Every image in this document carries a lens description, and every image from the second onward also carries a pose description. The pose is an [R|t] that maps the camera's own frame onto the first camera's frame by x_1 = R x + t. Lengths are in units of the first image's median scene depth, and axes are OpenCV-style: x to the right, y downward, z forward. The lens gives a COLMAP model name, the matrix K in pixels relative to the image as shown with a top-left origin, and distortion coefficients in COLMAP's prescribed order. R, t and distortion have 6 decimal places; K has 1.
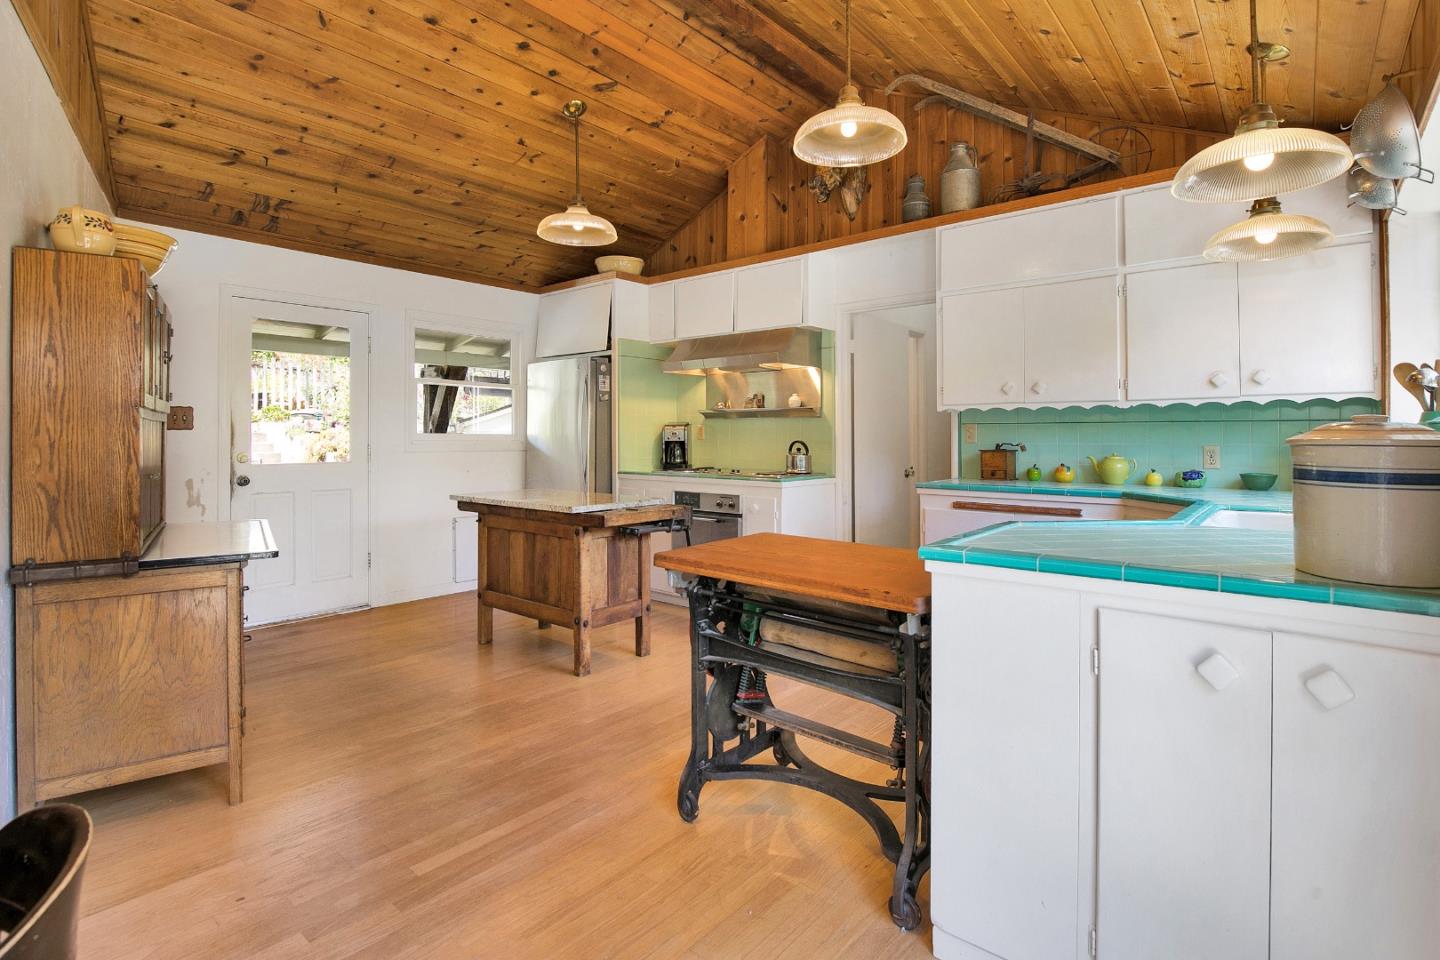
lens RADIAL K [[709.6, 0, 751.3], [0, 709.6, 440.5], [0, 0, 1]] dist [-0.002546, -0.000258]
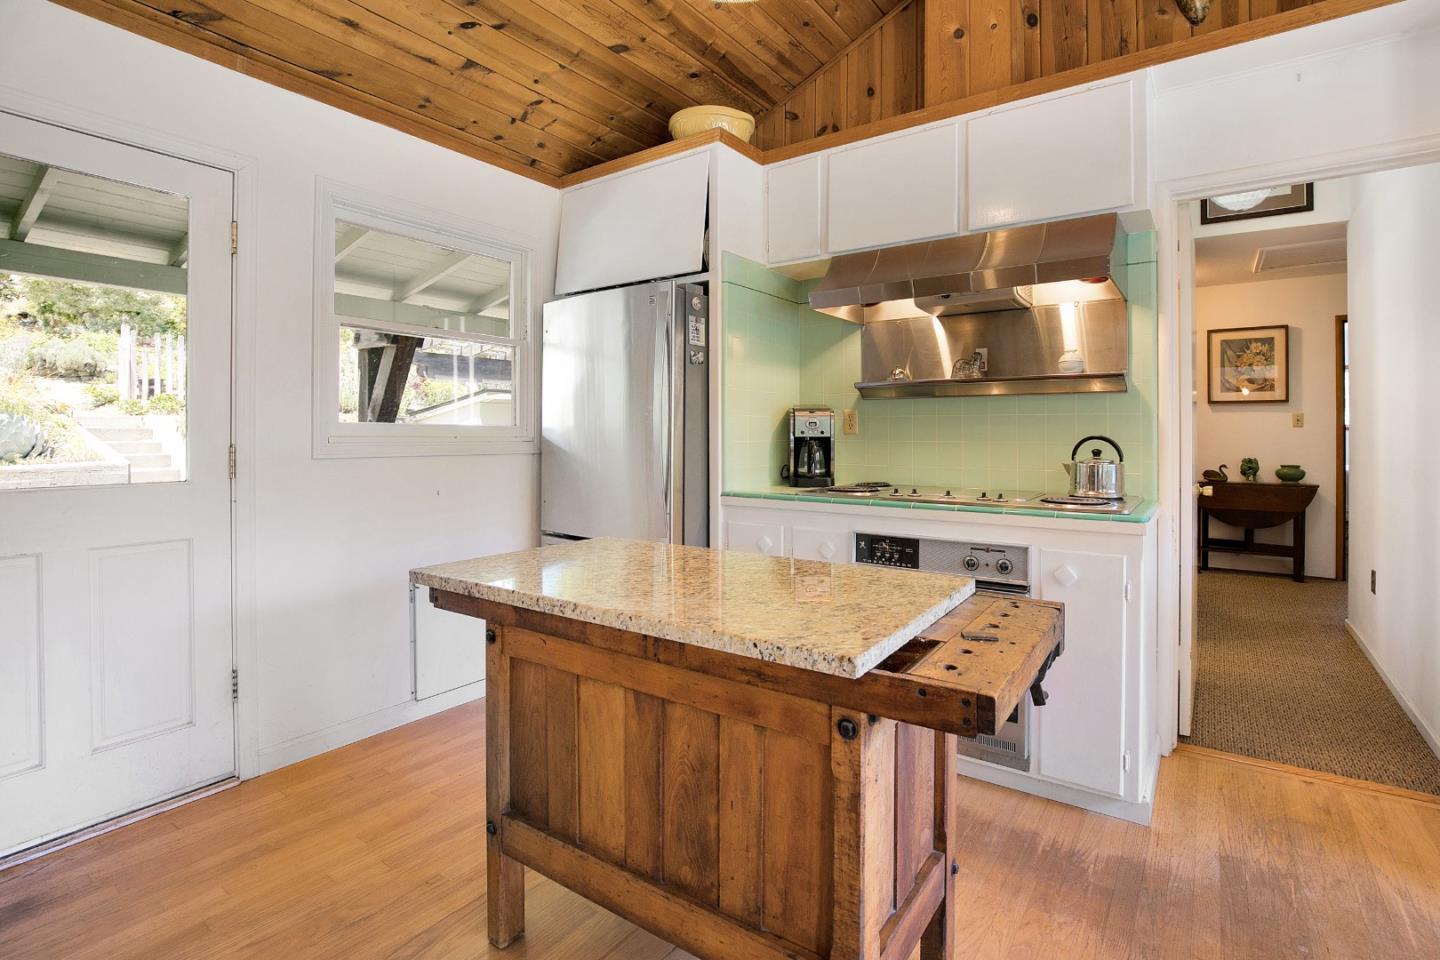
lens RADIAL K [[673.4, 0, 756.0], [0, 673.4, 435.0], [0, 0, 1]] dist [-0.024430, 0.000232]
pose [[0.995497, -0.002225, 0.094762, -0.210369], [0.002554, 0.999991, -0.003360, 0.000934], [-0.094754, 0.003587, 0.995494, 0.477781]]
